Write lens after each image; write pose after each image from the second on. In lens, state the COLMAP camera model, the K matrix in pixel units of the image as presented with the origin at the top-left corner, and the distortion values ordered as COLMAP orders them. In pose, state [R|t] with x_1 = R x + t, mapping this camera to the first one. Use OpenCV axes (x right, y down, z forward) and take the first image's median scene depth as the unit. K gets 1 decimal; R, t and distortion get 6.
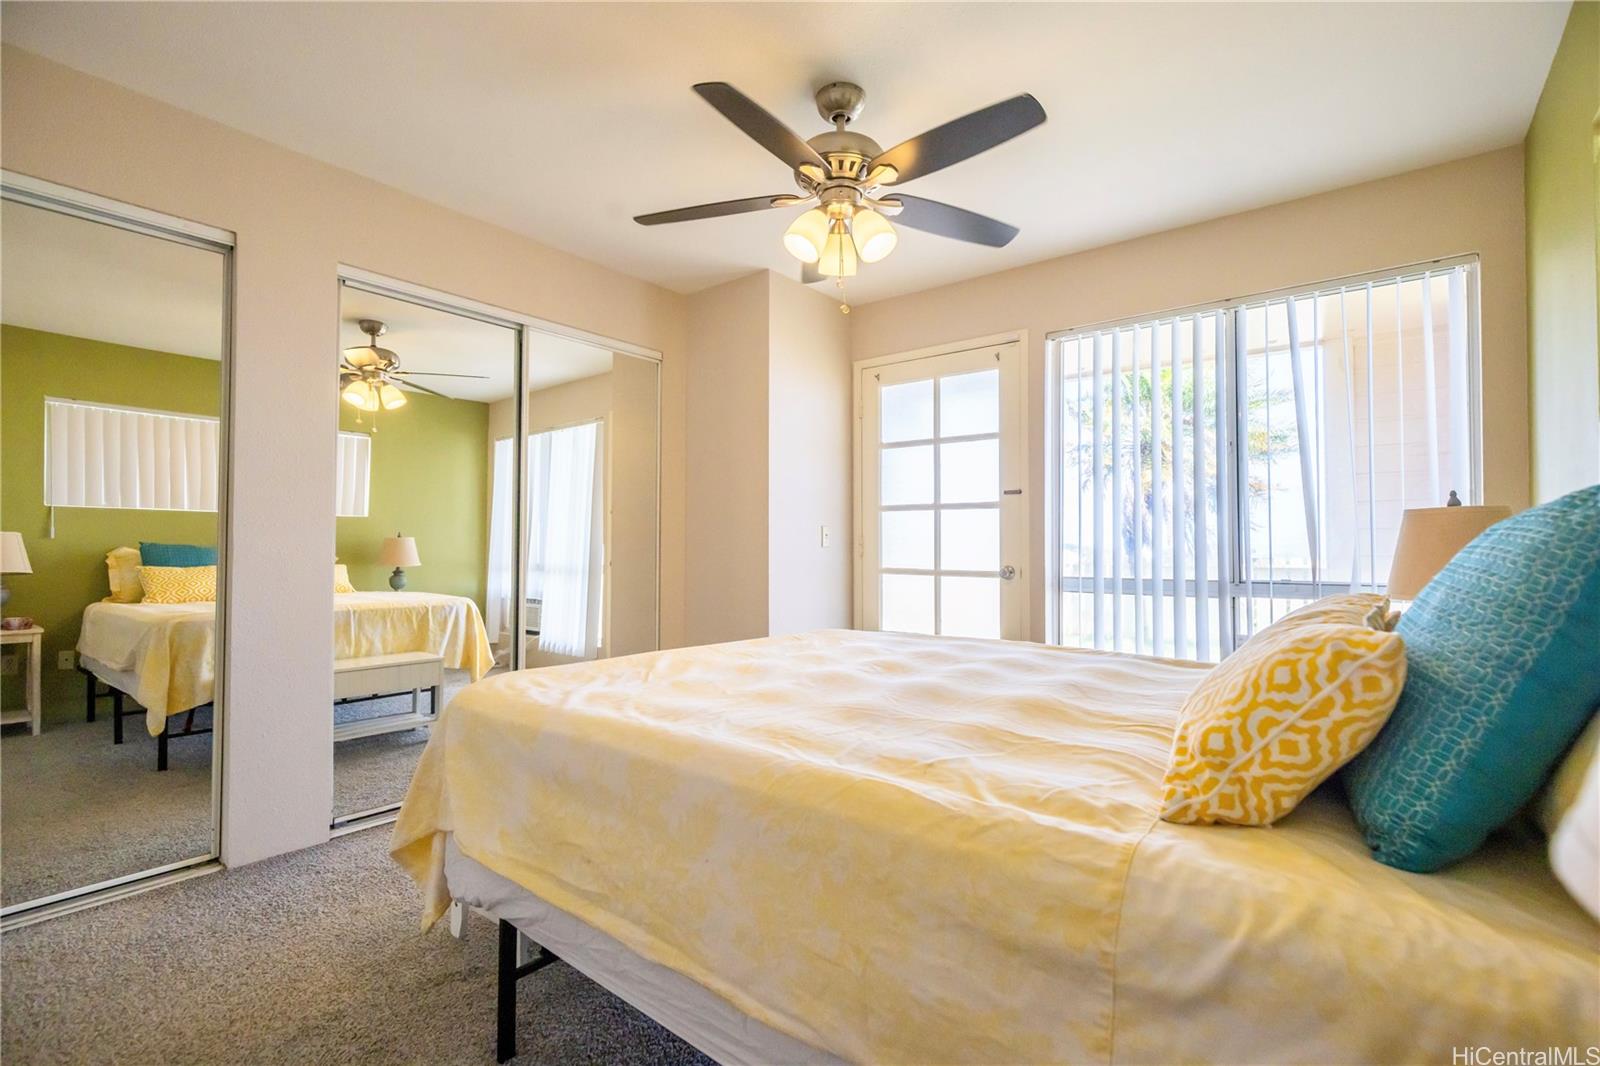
lens RADIAL K [[715.4, 0, 812.4], [0, 715.4, 529.1], [0, 0, 1]] dist [0.009012, -0.000282]
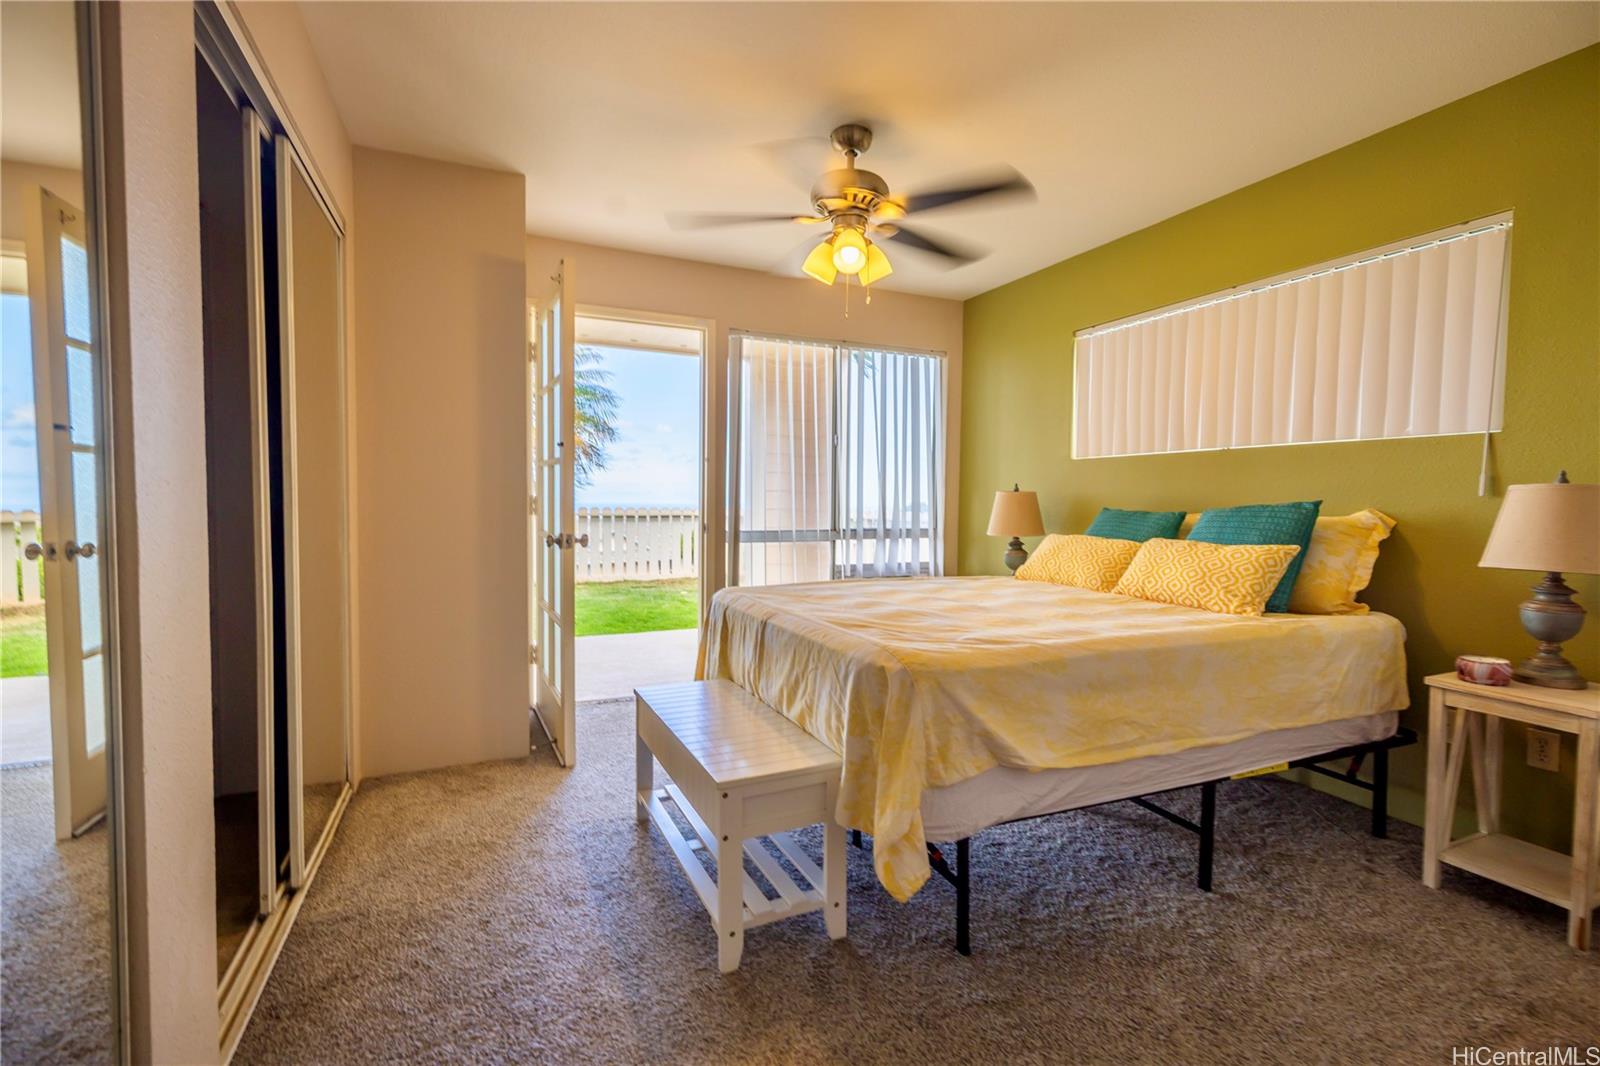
lens RADIAL K [[715.4, 0, 812.4], [0, 715.4, 529.1], [0, 0, 1]] dist [0.009012, -0.000282]
pose [[0.459574, -0.031430, 0.887583, -1.075946], [-0.033266, 0.998063, 0.052566, -0.009969], [-0.887516, -0.053684, 0.457638, 0.493133]]
